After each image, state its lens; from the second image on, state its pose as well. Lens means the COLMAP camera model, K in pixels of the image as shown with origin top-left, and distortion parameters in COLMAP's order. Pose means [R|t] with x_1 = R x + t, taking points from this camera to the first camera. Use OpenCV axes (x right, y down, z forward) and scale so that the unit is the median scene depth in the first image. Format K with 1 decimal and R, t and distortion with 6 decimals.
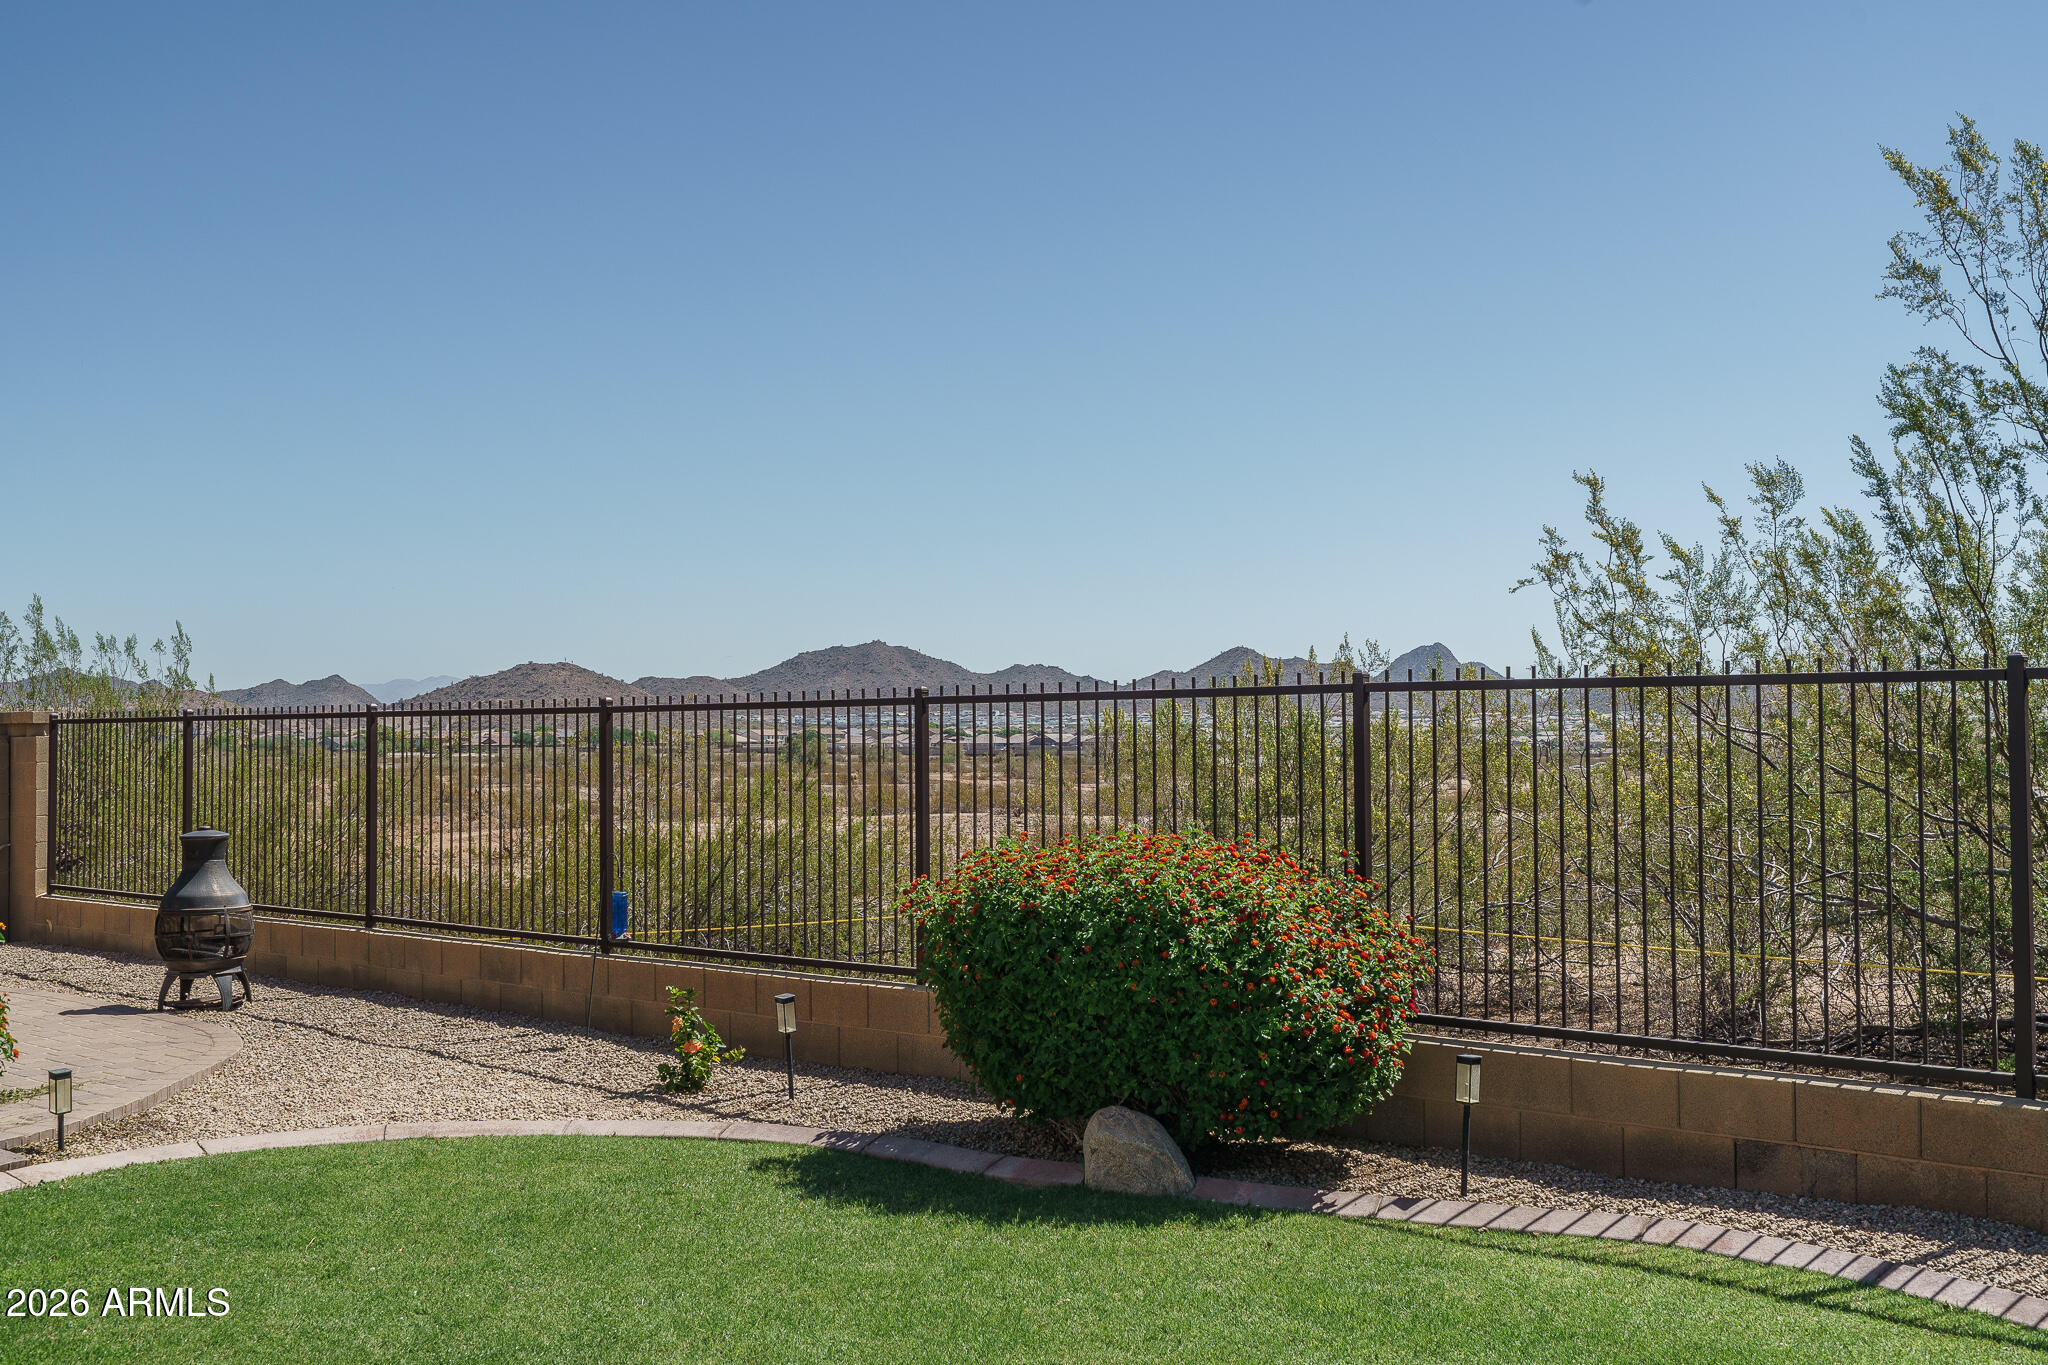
lens RADIAL K [[2067.1, 0, 1038.8], [0, 2067.1, 689.3], [0, 0, 1]] dist [-0.003886, 0.000000]
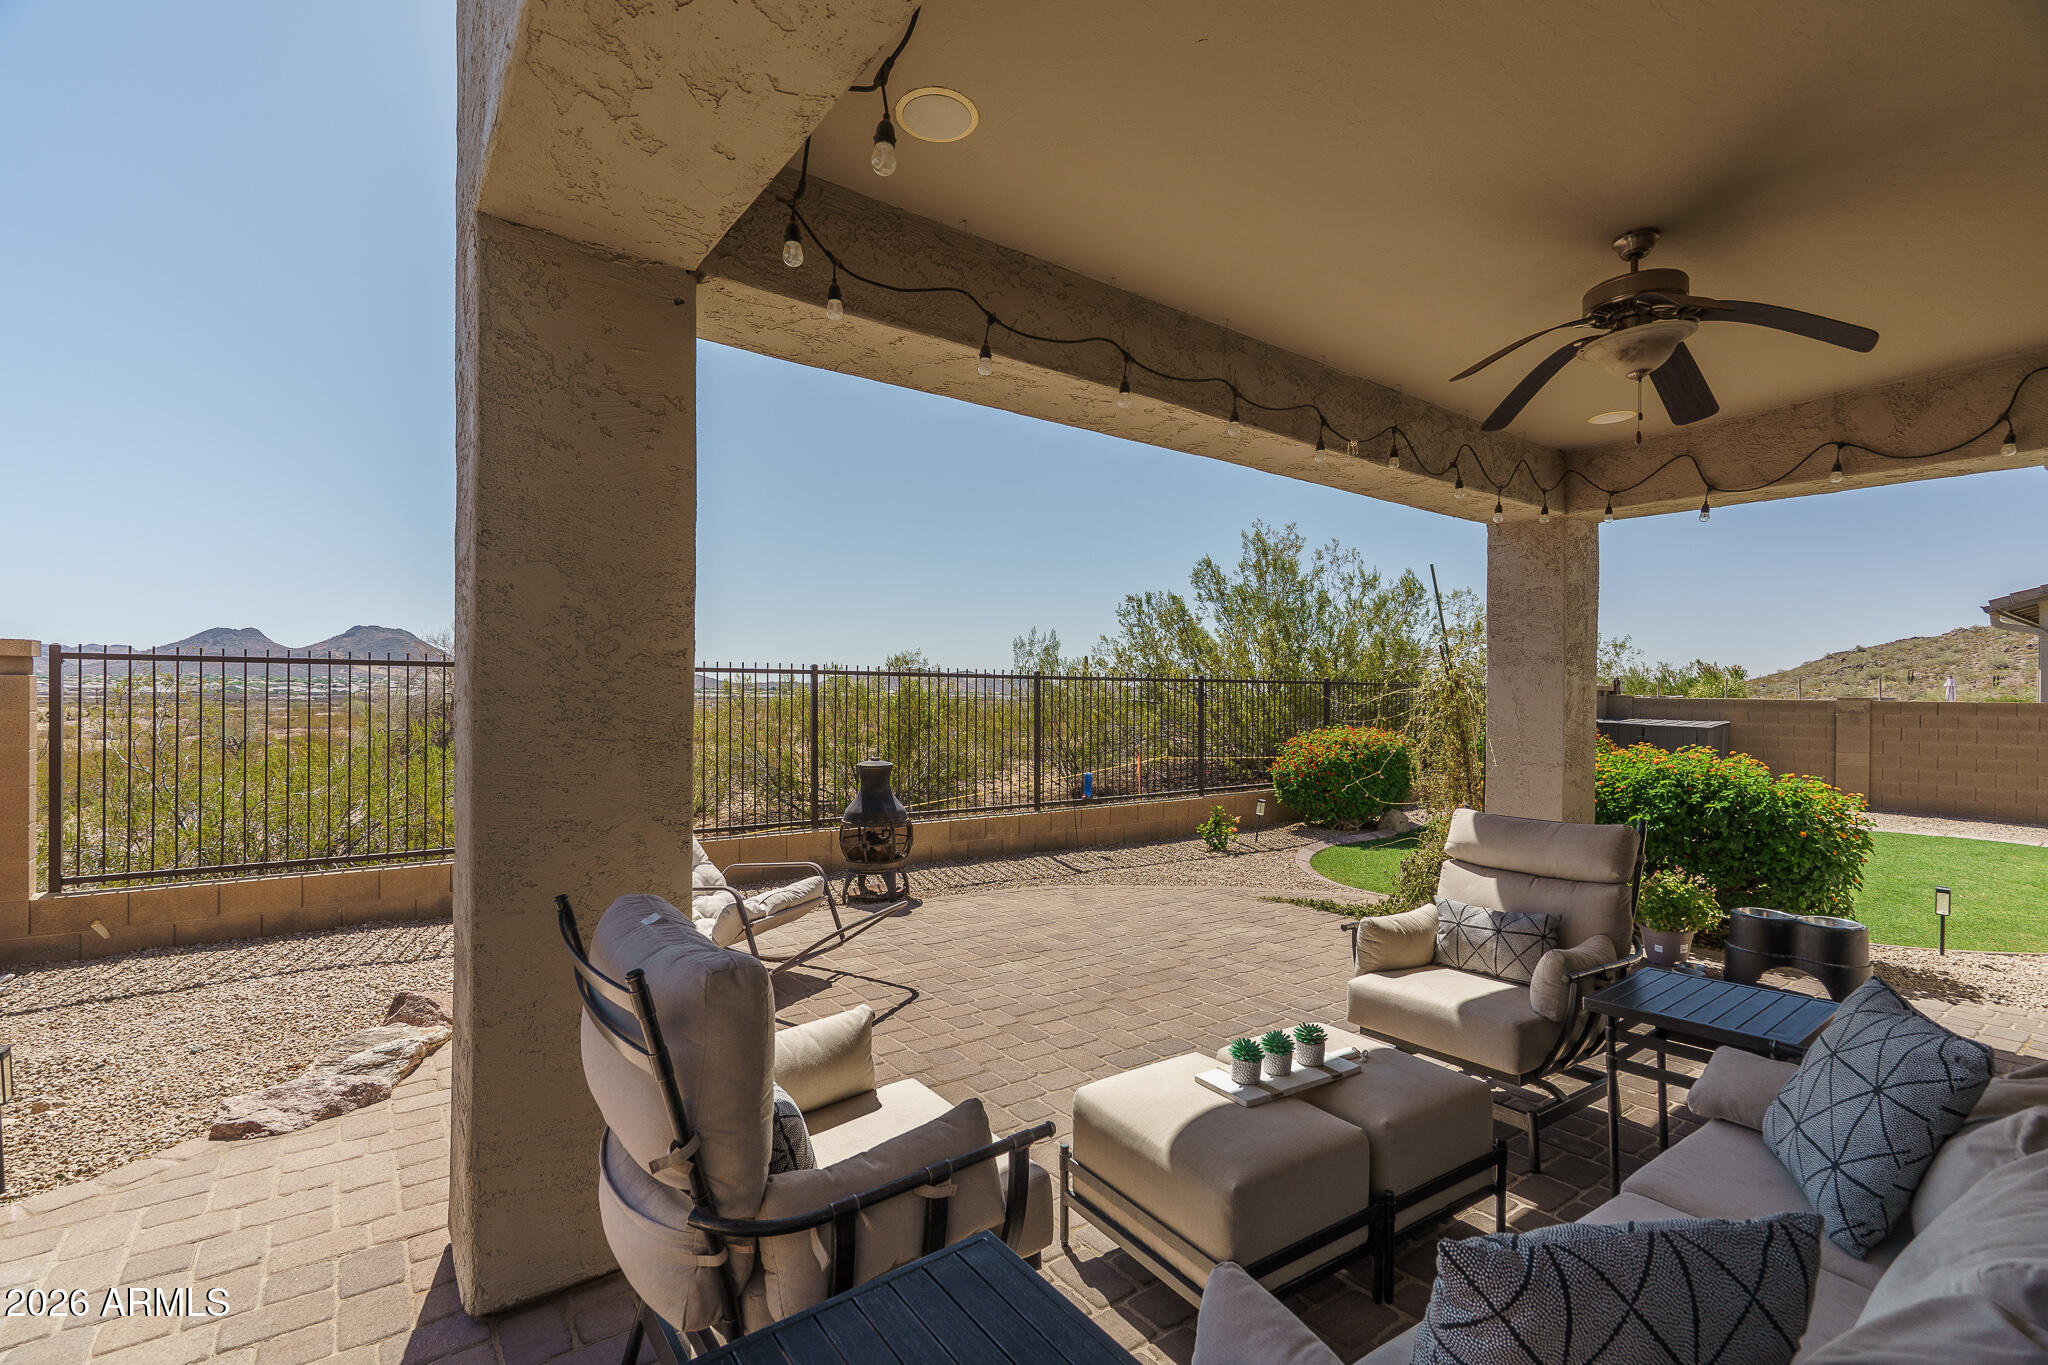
lens RADIAL K [[928.1, 0, 1015.1], [0, 928.1, 691.6], [0, 0, 1]] dist [-0.000624, -0.000056]
pose [[0.215050, 0.002755, 0.976599, -1.142756], [-0.039606, 0.999198, 0.005903, 0.017575], [-0.975800, -0.039948, 0.214987, 0.931688]]
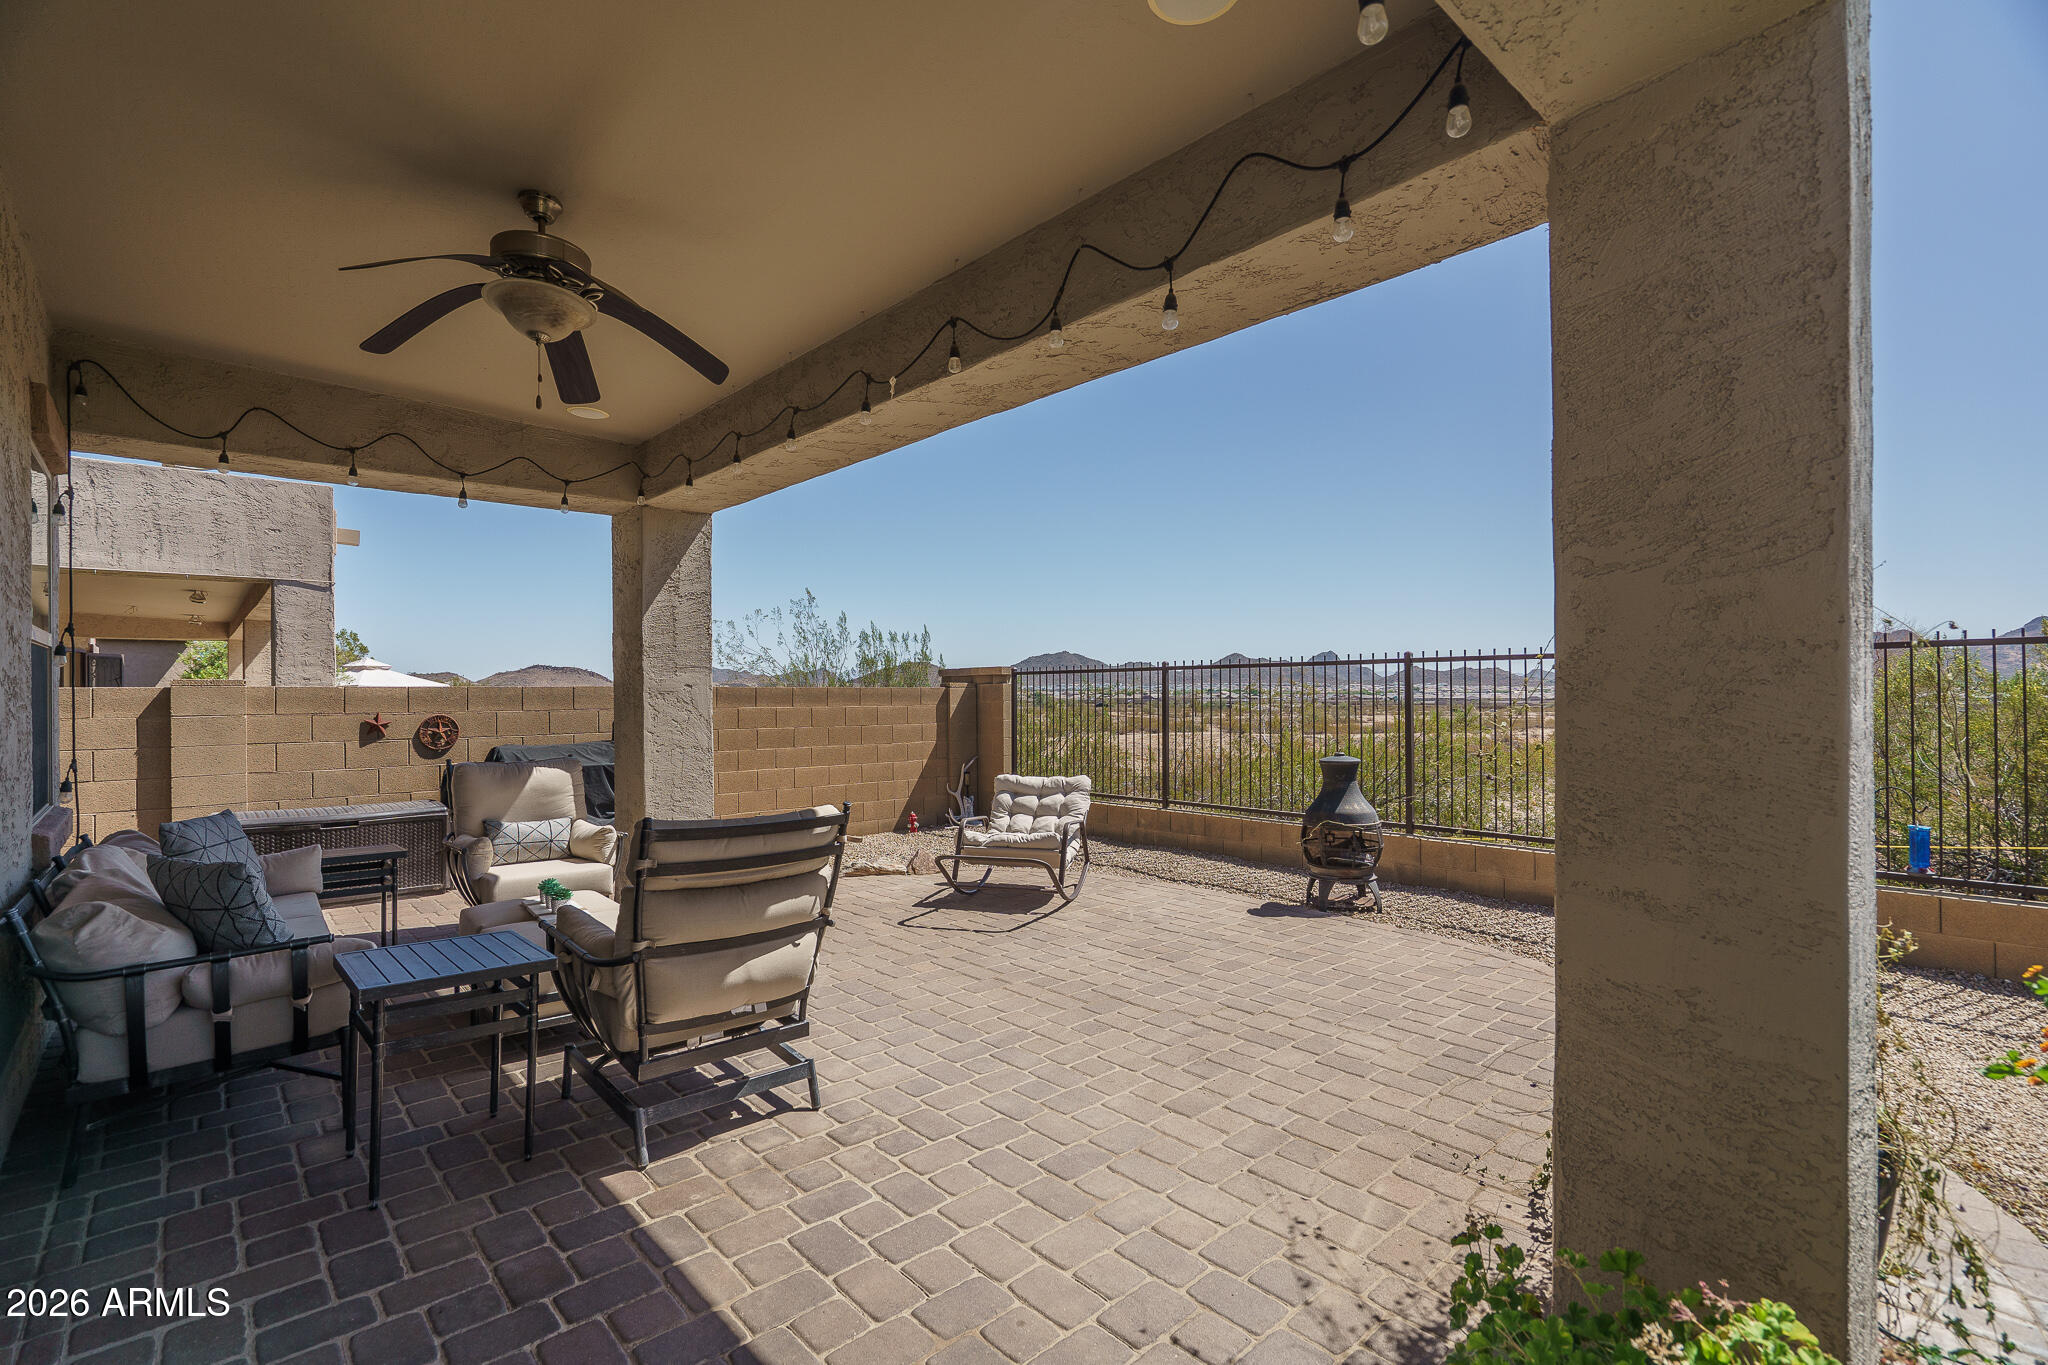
lens RADIAL K [[928.1, 0, 1015.8], [0, 928.1, 696.6], [0, 0, 1]] dist [-0.000624, -0.000056]
pose [[0.993060, -0.007840, -0.117345, -0.623668], [0.011543, 0.999455, 0.030915, 0.015022], [0.117039, -0.032055, 0.992610, 0.525687]]
